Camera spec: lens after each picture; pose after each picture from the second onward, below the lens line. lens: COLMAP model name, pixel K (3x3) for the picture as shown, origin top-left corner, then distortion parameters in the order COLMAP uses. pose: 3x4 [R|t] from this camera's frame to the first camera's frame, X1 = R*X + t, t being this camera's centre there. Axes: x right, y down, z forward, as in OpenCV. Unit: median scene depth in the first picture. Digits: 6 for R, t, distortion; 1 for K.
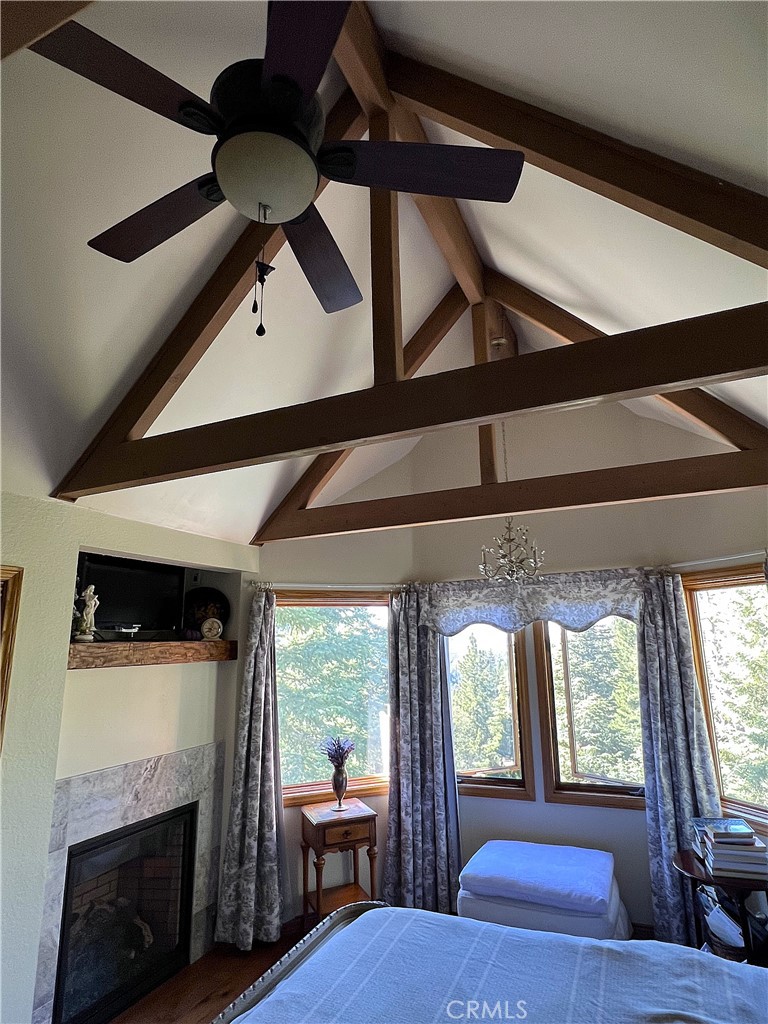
lens RADIAL K [[580.8, 0, 387.1], [0, 580.8, 507.9], [0, 0, 1]] dist [-0.008433, 0.005078]
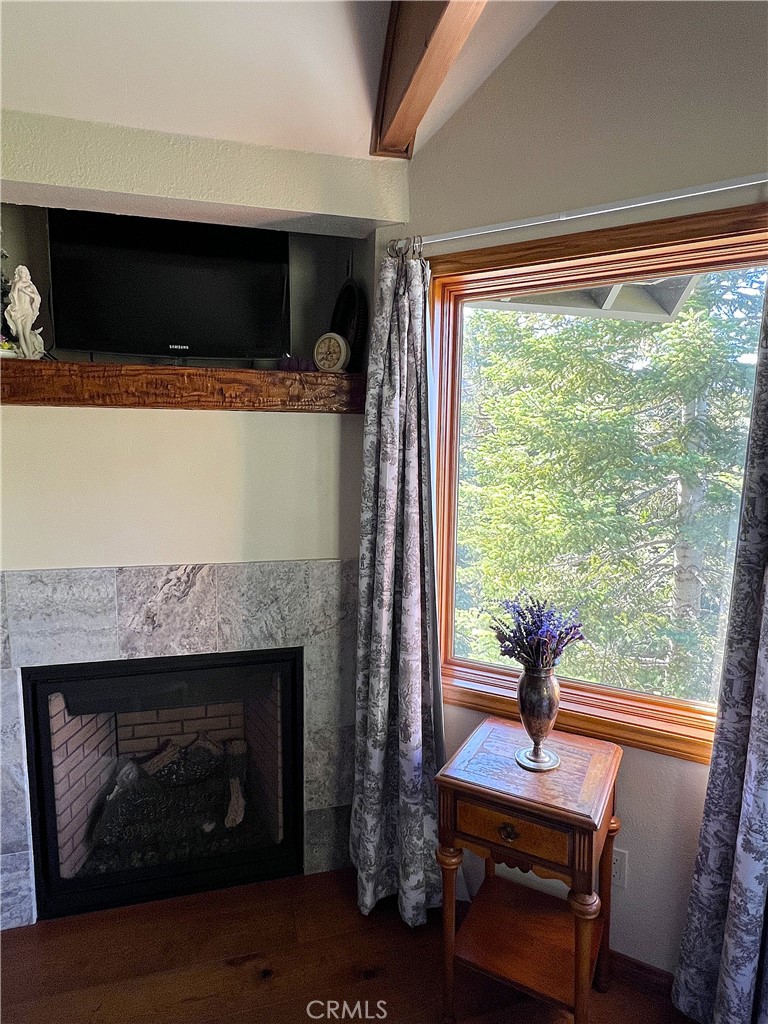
lens RADIAL K [[580.8, 0, 384.4], [0, 580.8, 509.3], [0, 0, 1]] dist [-0.008433, 0.005078]
pose [[0.628878, 0.112066, -0.769385, 0.151637], [0.149918, 0.953510, 0.261425, 0.226376], [0.762913, -0.279749, 0.582841, 0.738342]]
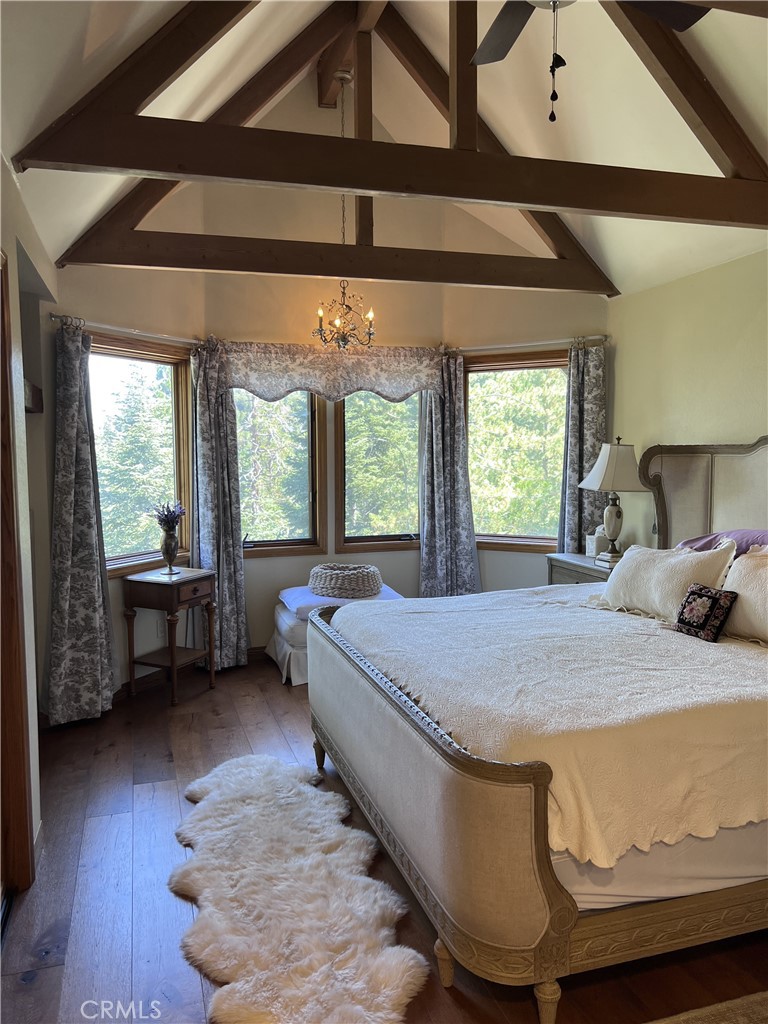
lens RADIAL K [[778.9, 0, 380.2], [0, 778.9, 518.3], [0, 0, 1]] dist [0.058480, -0.066832]
pose [[0.752807, -0.040513, 0.656994, -0.663158], [-0.157018, 0.958239, 0.239005, 0.075763], [-0.639240, -0.283084, 0.715008, -0.104551]]
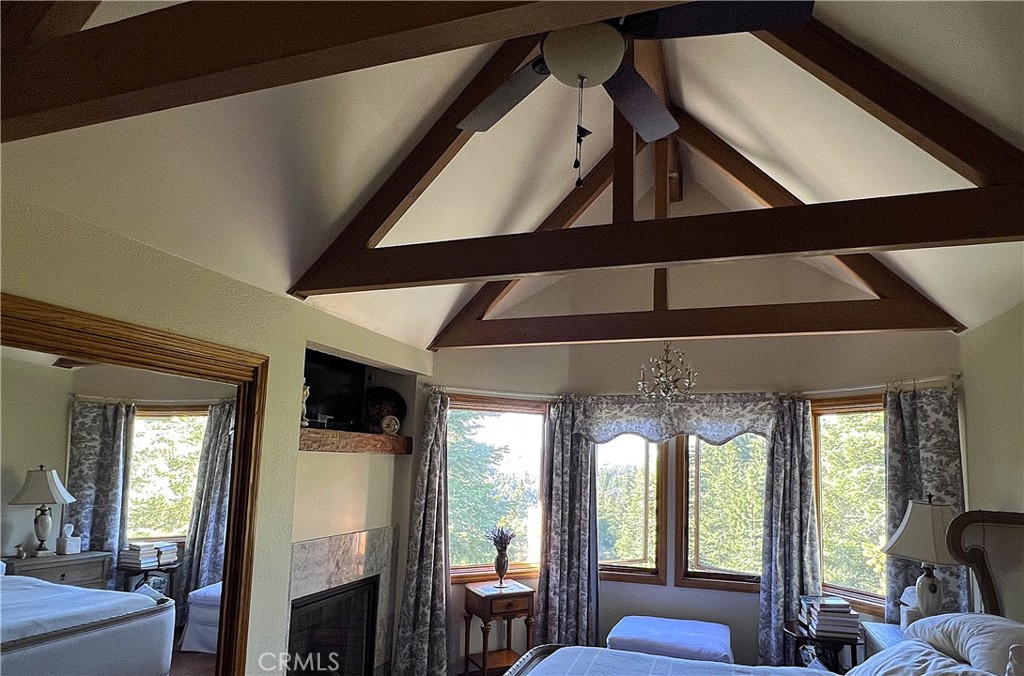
lens RADIAL K [[607.4, 0, 533.4], [0, 607.4, 396.7], [0, 0, 1]] dist [-0.000580, -0.003550]
pose [[0.992869, 0.060302, 0.102831, -0.166136], [-0.072283, 0.990489, 0.117077, 0.004693], [-0.094793, -0.123675, 0.987785, -0.143929]]
